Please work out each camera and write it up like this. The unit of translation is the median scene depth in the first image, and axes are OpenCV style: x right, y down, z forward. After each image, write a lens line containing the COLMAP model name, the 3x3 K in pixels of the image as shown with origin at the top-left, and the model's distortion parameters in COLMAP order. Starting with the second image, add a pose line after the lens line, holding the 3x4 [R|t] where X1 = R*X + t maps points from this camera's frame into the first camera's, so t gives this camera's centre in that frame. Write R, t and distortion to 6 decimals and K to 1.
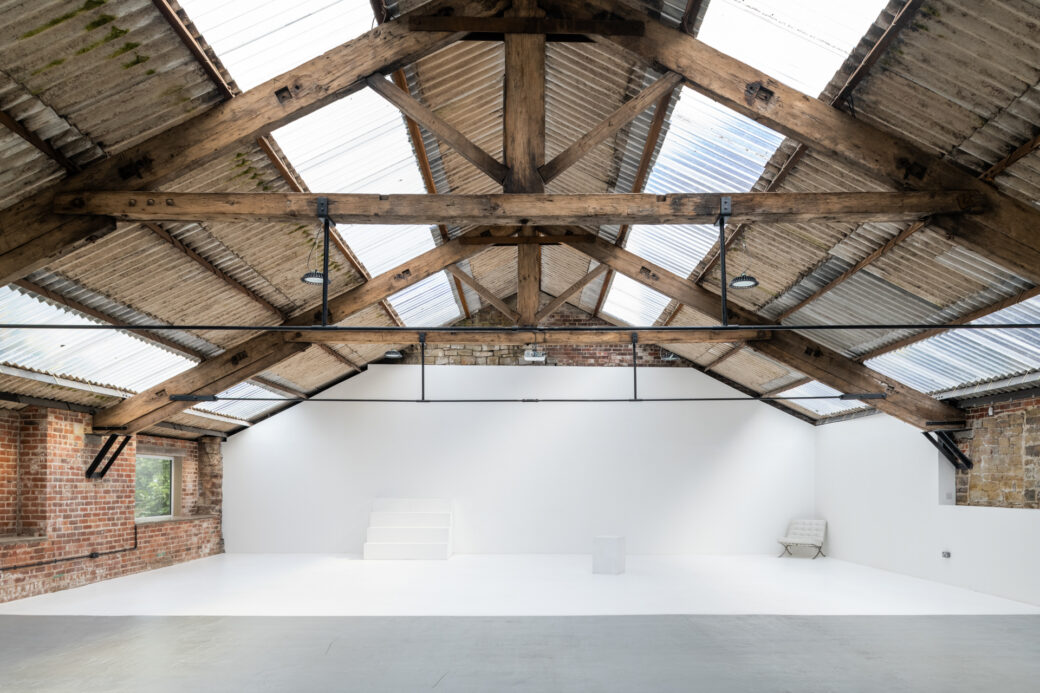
lens RADIAL K [[710.6, 0, 530.1], [0, 710.6, 447.5], [0, 0, 1]] dist [-0.003459, -0.015281]
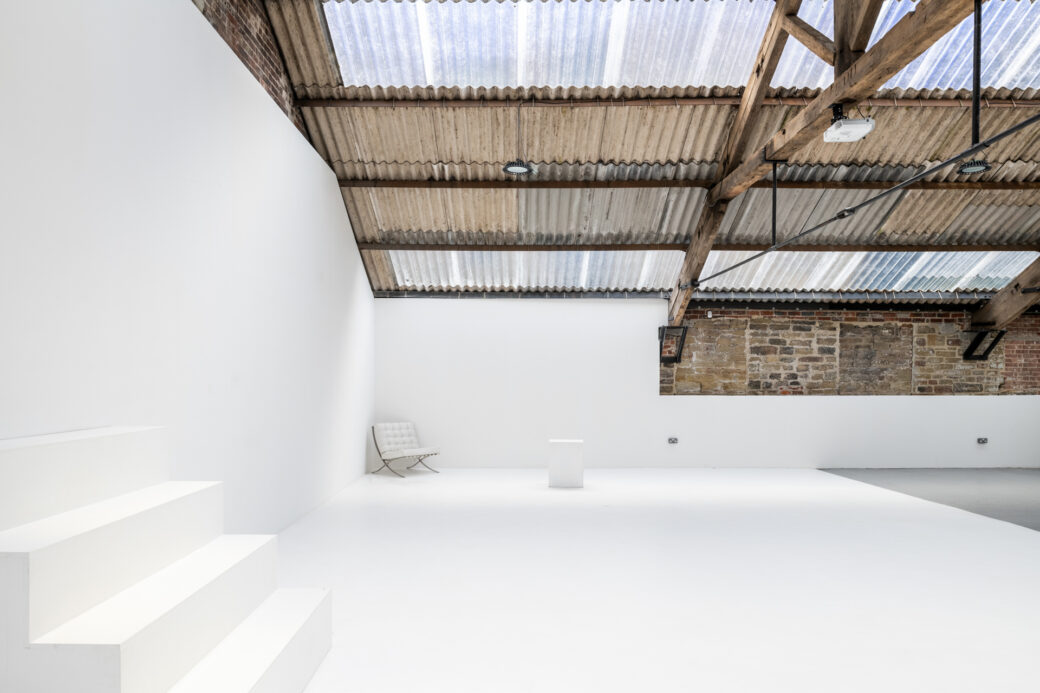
lens RADIAL K [[710.6, 0, 580.7], [0, 710.6, 372.4], [0, 0, 1]] dist [-0.003459, -0.015281]
pose [[0.006916, 0.007156, 0.999950, -0.521187], [-0.053266, 0.998557, -0.006777, 0.062904], [-0.998556, -0.053216, 0.007288, 1.163766]]
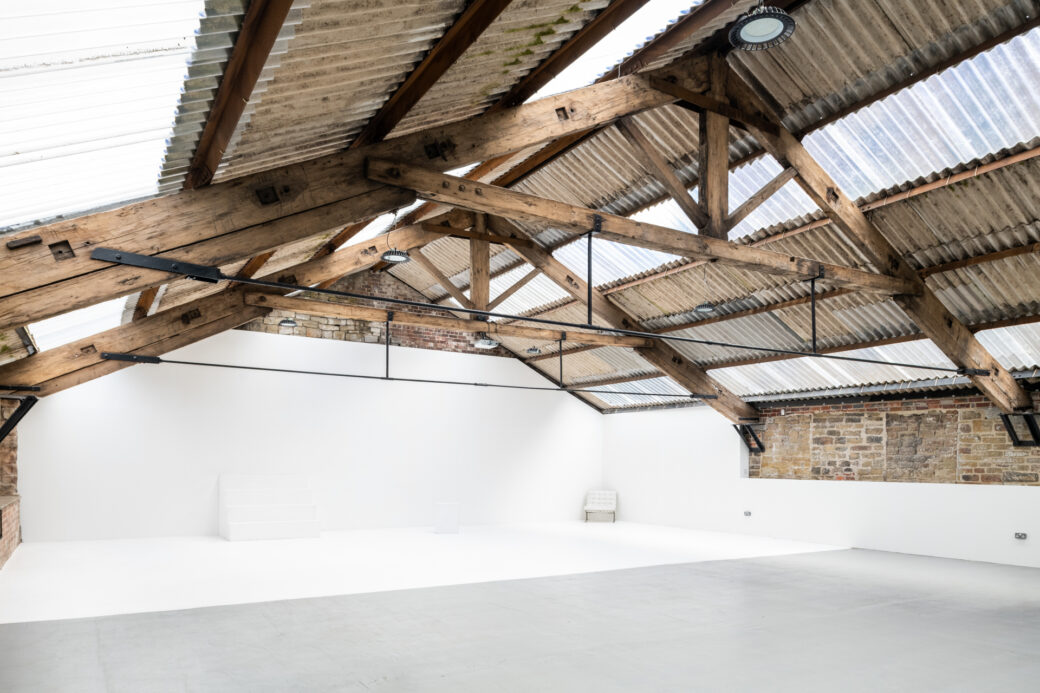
lens RADIAL K [[710.6, 0, 510.5], [0, 710.6, 434.7], [0, 0, 1]] dist [-0.003459, -0.015281]
pose [[0.864699, 0.024581, 0.501688, -0.527825], [-0.032678, 0.999439, 0.007354, 0.001633], [-0.501226, -0.022753, 0.865017, 0.032501]]
